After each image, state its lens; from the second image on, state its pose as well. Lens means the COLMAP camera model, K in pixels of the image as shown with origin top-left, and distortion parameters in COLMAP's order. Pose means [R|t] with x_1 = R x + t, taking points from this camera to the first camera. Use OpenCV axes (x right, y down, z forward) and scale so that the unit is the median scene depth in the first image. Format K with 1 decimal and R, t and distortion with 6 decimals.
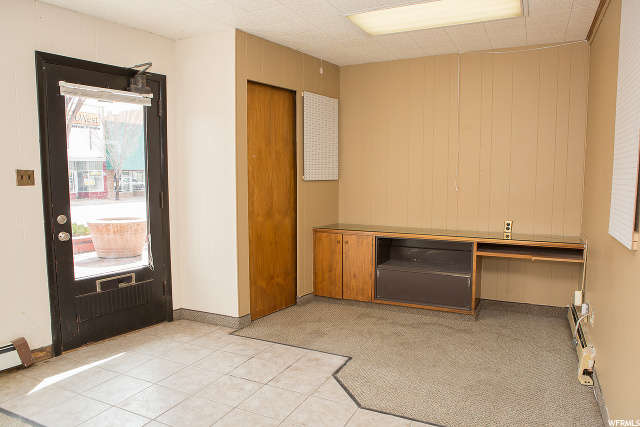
lens RADIAL K [[447.2, 0, 319.2], [0, 447.2, 210.6], [0, 0, 1]] dist [-0.077839, 0.043533]
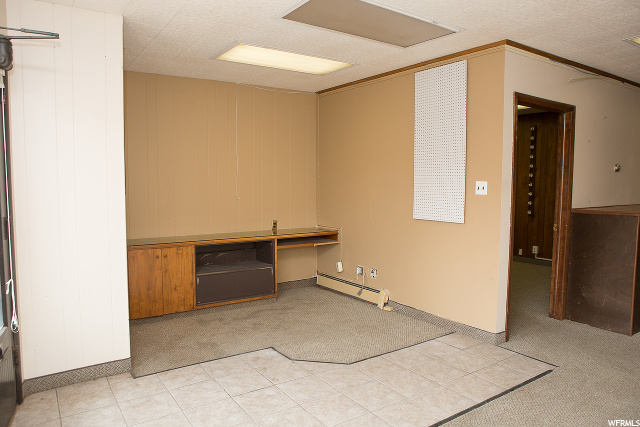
lens RADIAL K [[447.2, 0, 318.4], [0, 447.2, 211.9], [0, 0, 1]] dist [-0.077839, 0.043533]
pose [[0.491594, -0.057401, 0.868931, -0.718540], [0.067297, 0.997345, 0.027811, -0.034813], [-0.868221, 0.044805, 0.494151, 0.267166]]
